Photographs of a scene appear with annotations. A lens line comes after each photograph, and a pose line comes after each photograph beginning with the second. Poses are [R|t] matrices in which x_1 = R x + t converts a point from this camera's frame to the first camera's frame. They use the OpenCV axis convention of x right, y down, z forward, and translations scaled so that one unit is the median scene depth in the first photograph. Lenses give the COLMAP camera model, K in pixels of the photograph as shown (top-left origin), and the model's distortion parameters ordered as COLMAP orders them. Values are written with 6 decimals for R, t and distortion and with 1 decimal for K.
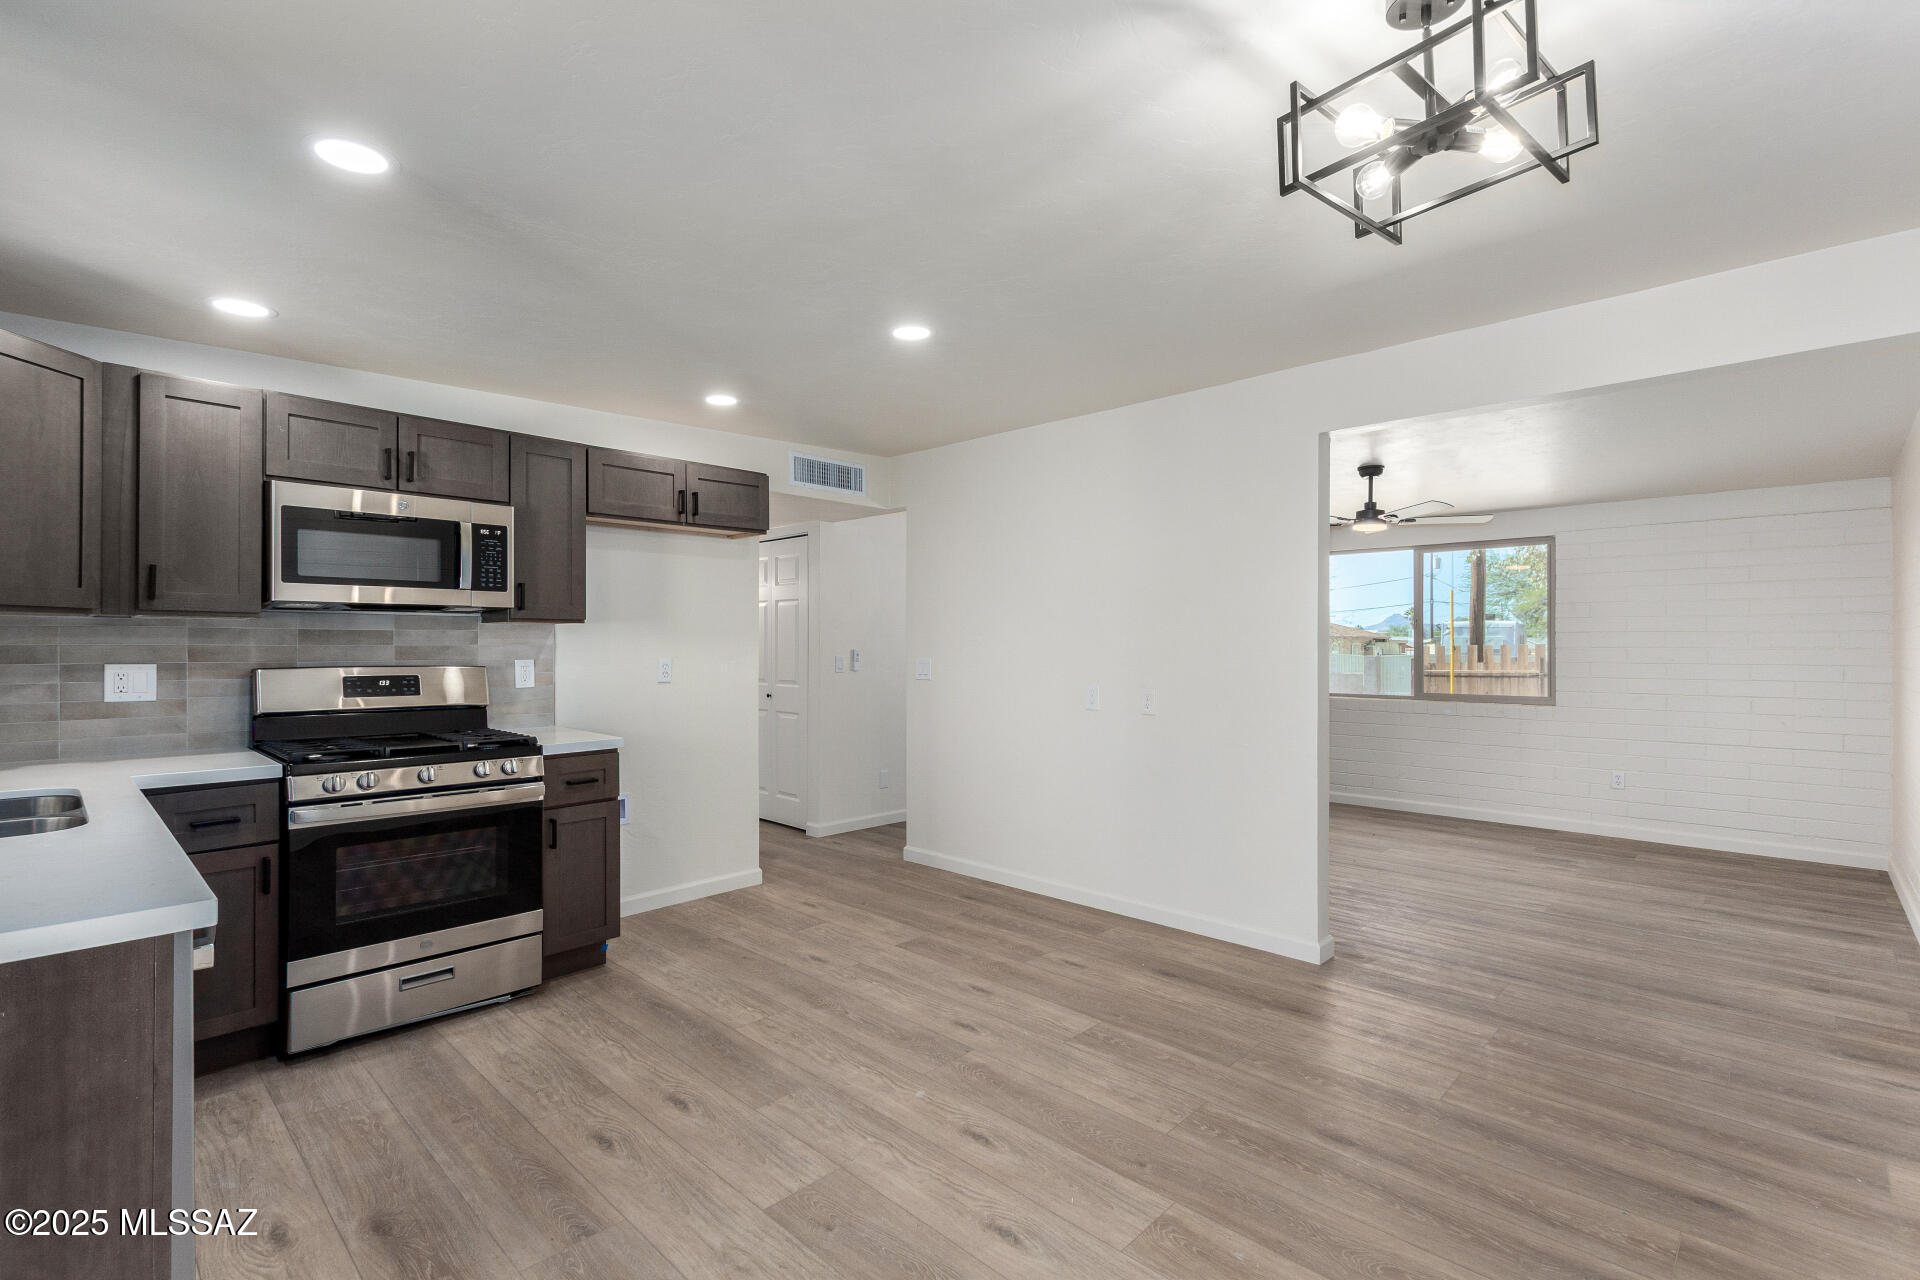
lens RADIAL K [[873.7, 0, 963.3], [0, 873.7, 643.6], [0, 0, 1]] dist [0.008058, -0.003399]
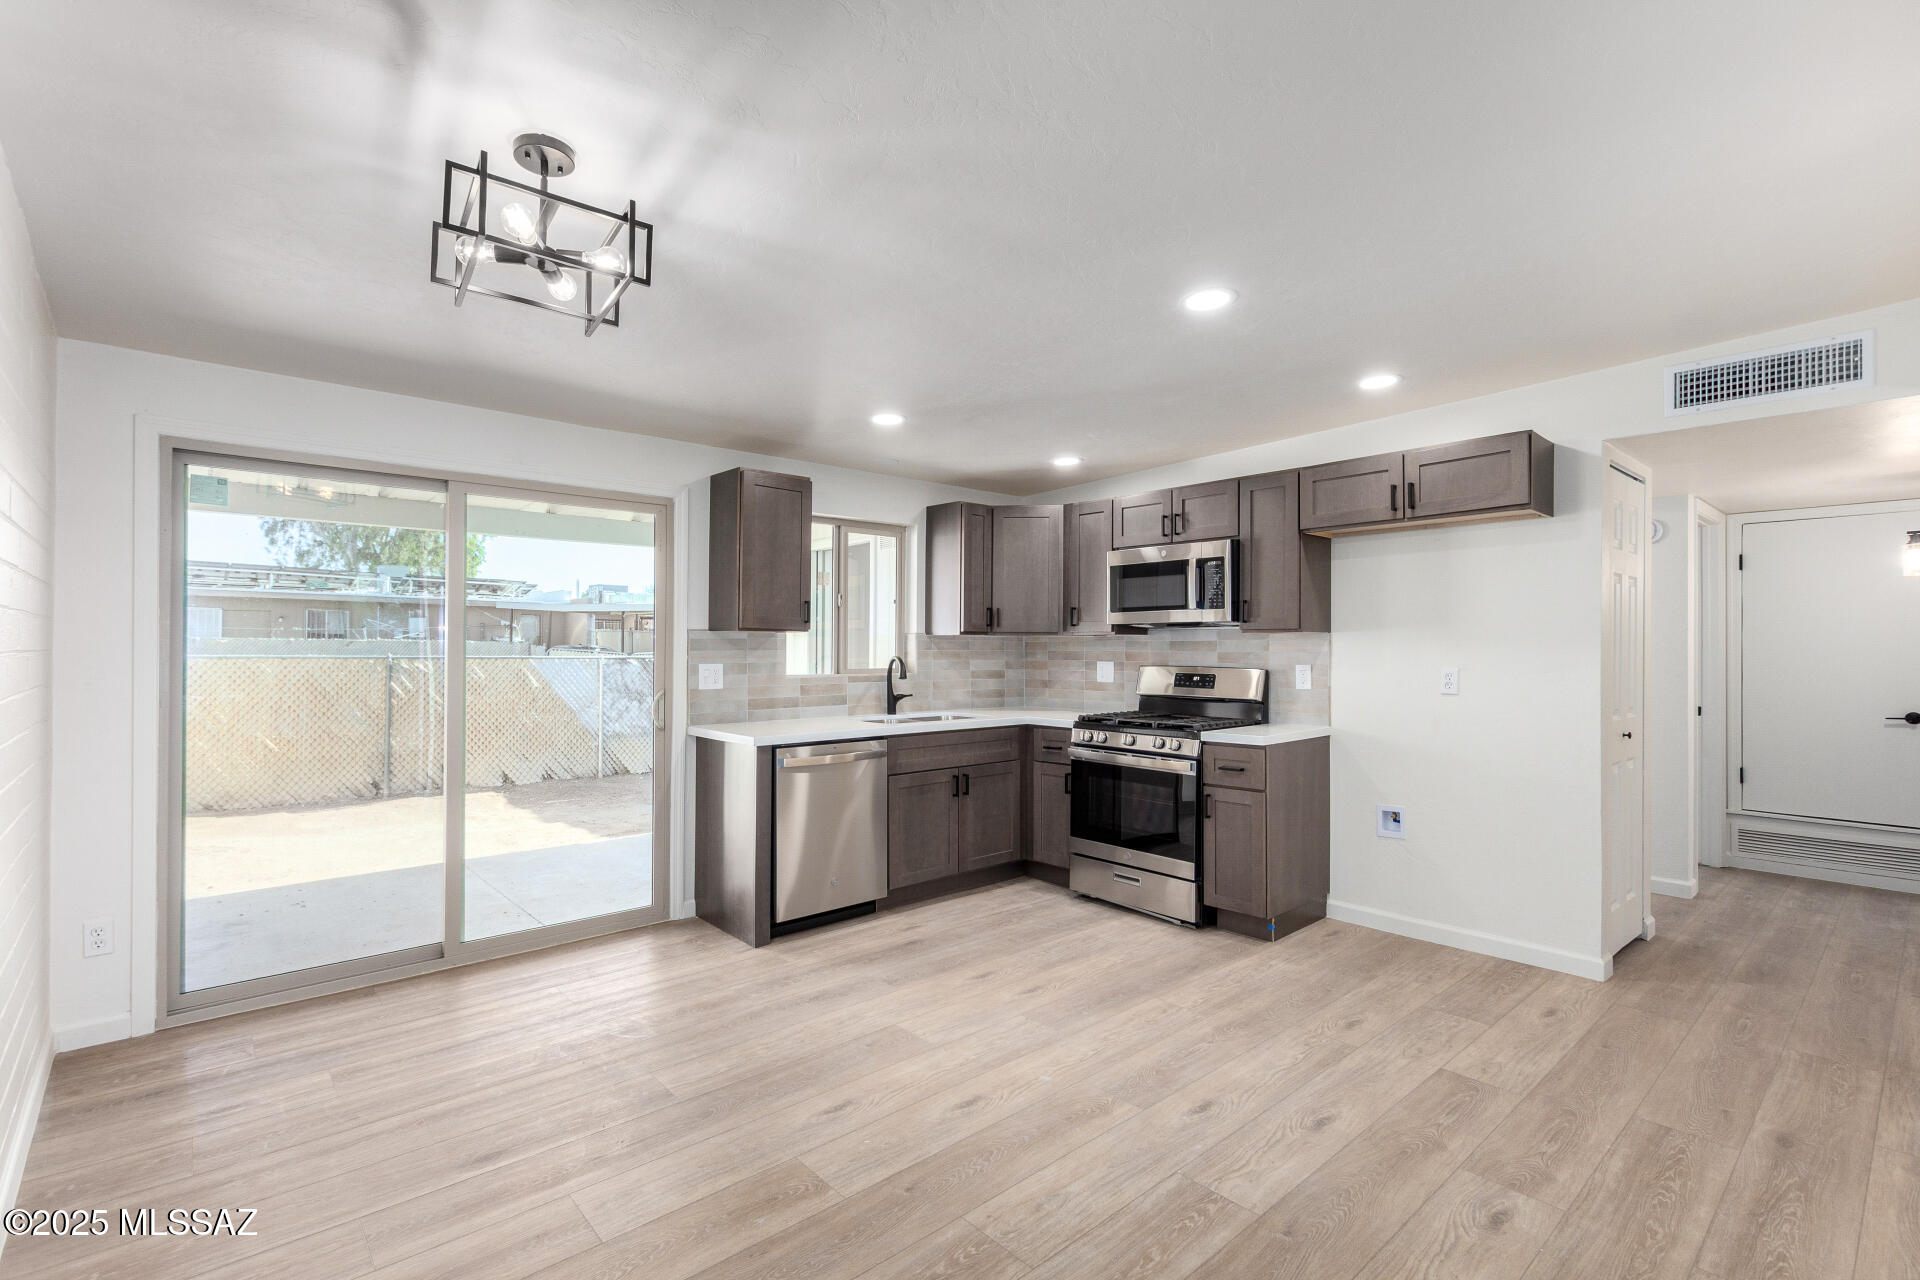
lens RADIAL K [[873.7, 0, 963.3], [0, 873.7, 643.6], [0, 0, 1]] dist [0.008058, -0.003399]
pose [[-0.081424, -0.008307, -0.996645, 0.773004], [-0.003255, 0.999962, -0.008068, 0.001653], [0.996674, 0.002587, -0.081448, 0.754962]]
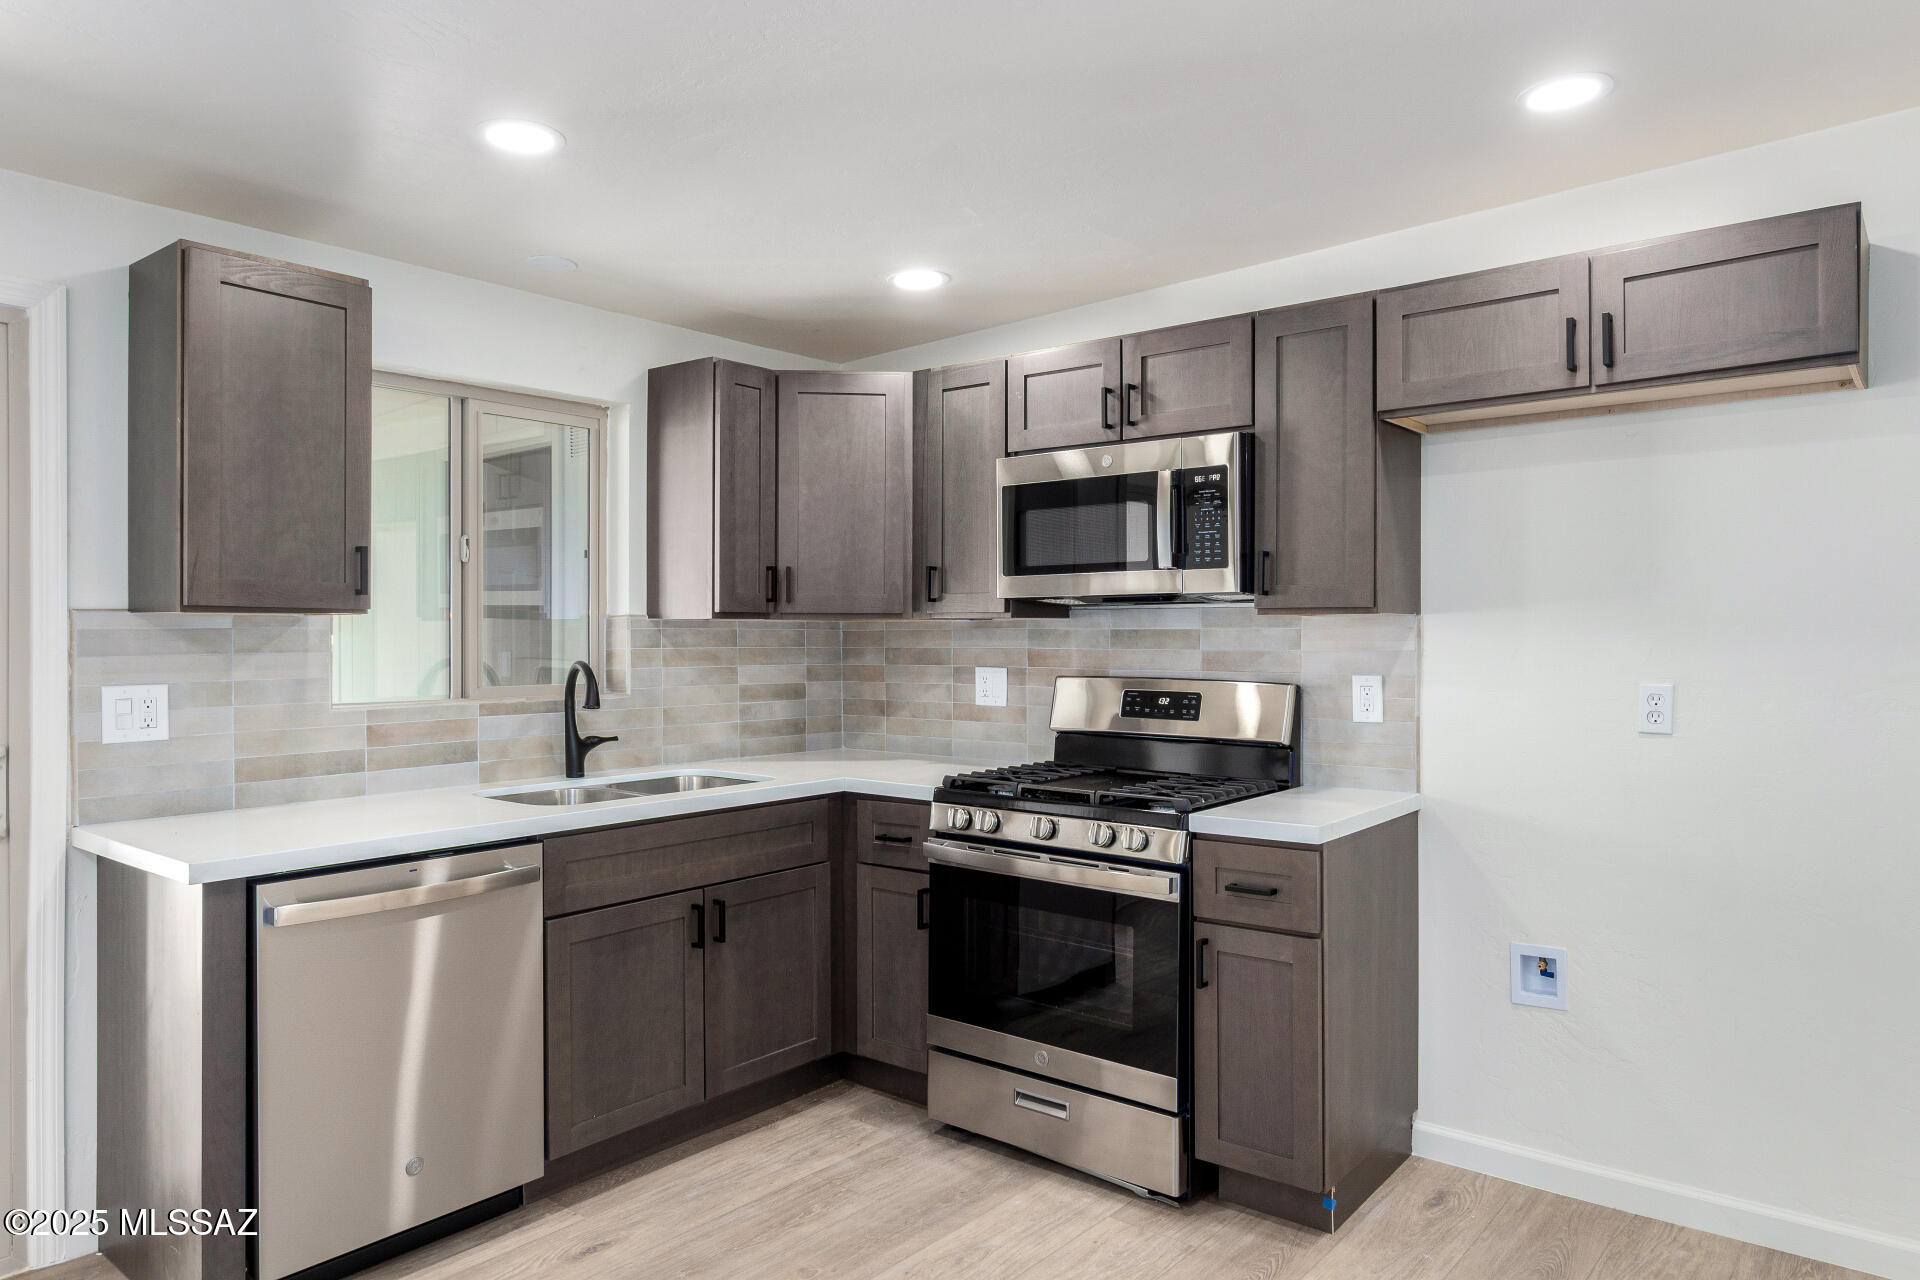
lens RADIAL K [[1235.4, 0, 960.0], [0, 1235.4, 640.0], [0, 0, 1]] dist [0.001598, 0.002121]
pose [[0.071810, 0.002945, -0.997414, 0.372262], [0.000867, 0.999995, 0.003015, -0.009925], [0.997418, -0.001081, 0.071807, 0.765898]]
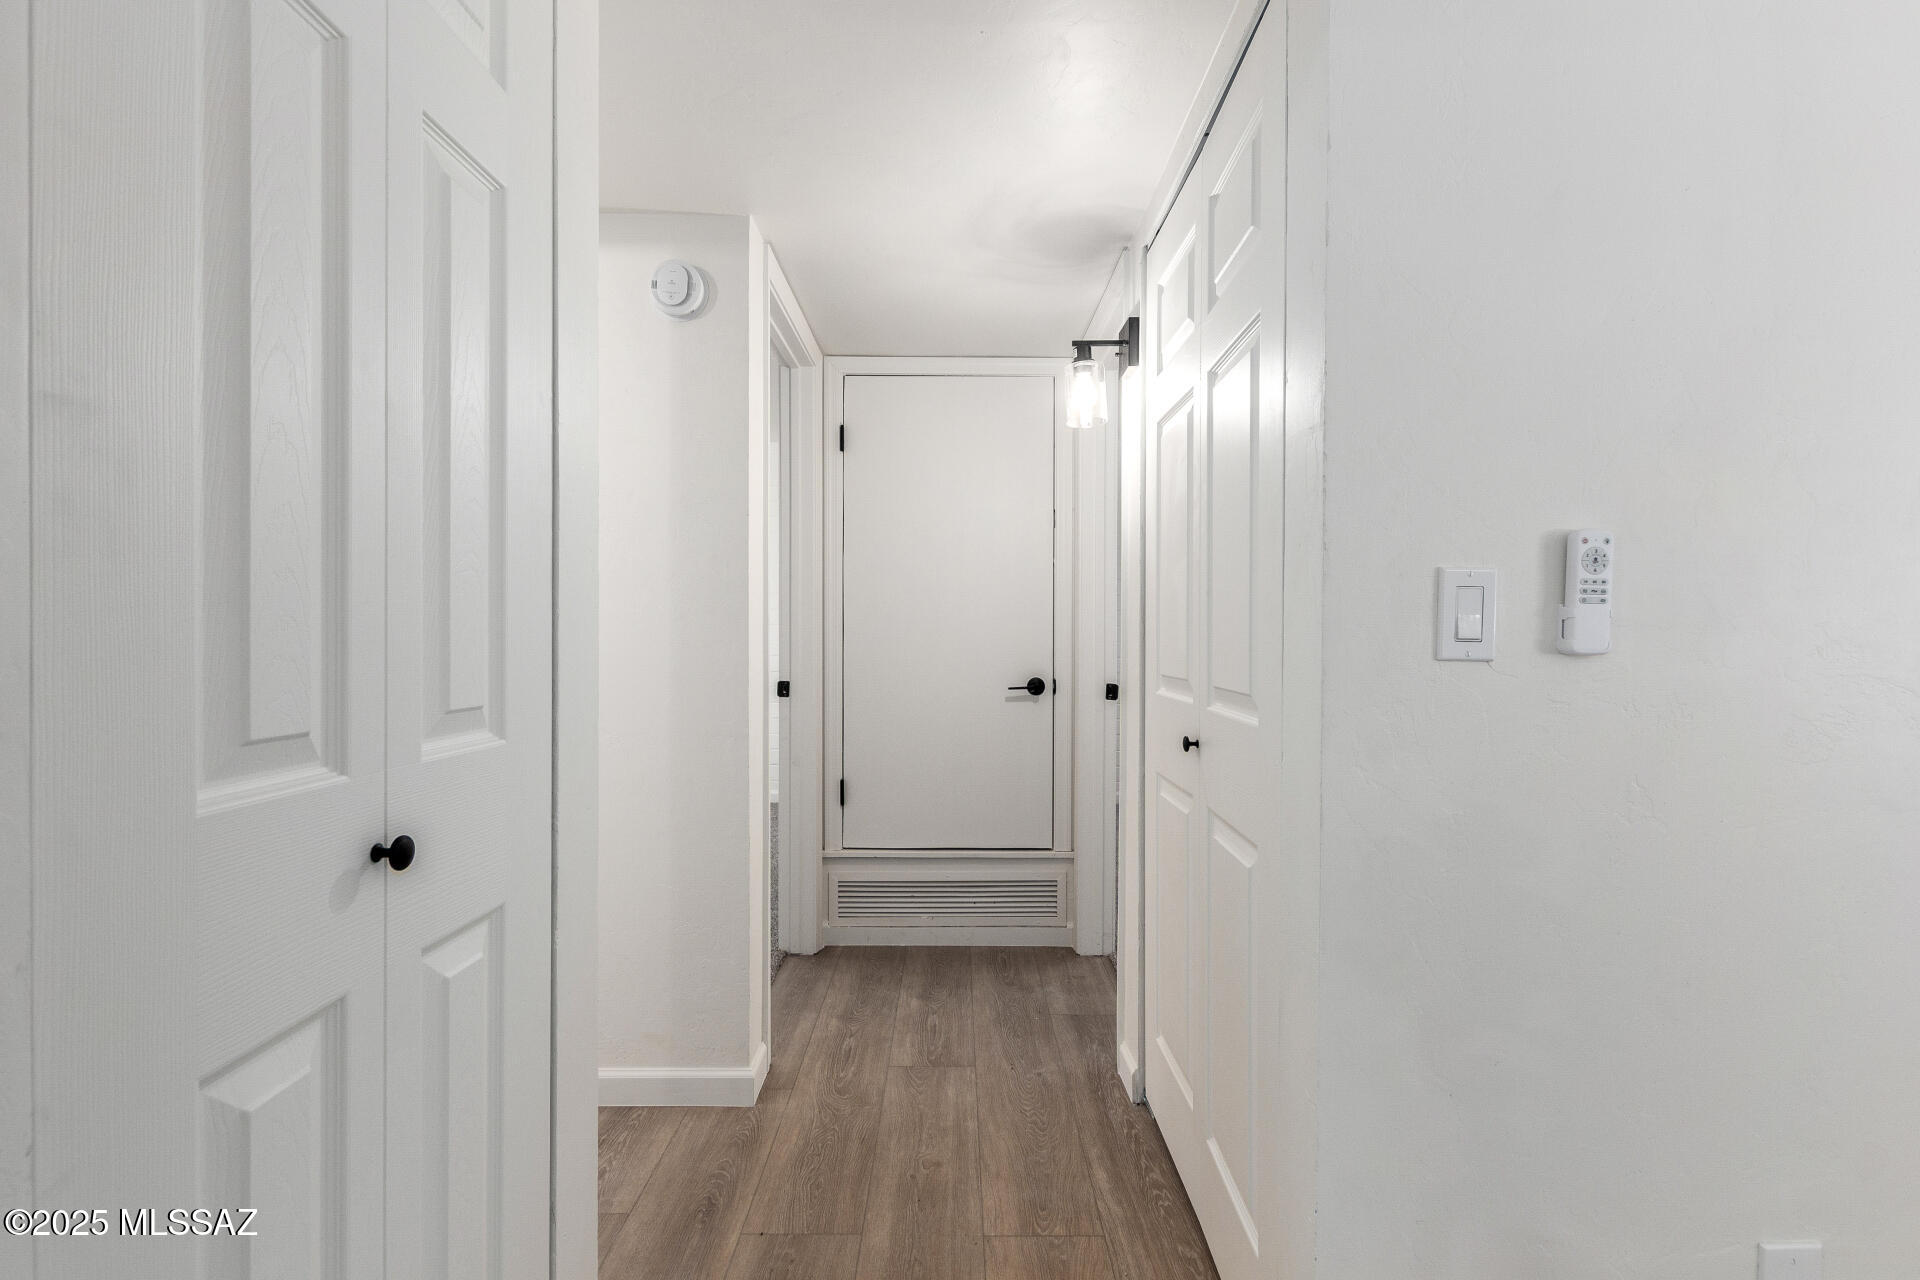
lens RADIAL K [[878.5, 0, 963.6], [0, 878.5, 644.2], [0, 0, 1]] dist [0.009256, -0.003880]
pose [[0.694569, 0.008657, -0.719374, -0.153256], [-0.000552, 0.999934, 0.011500, 0.050290], [0.719426, -0.007591, 0.694527, 1.466021]]
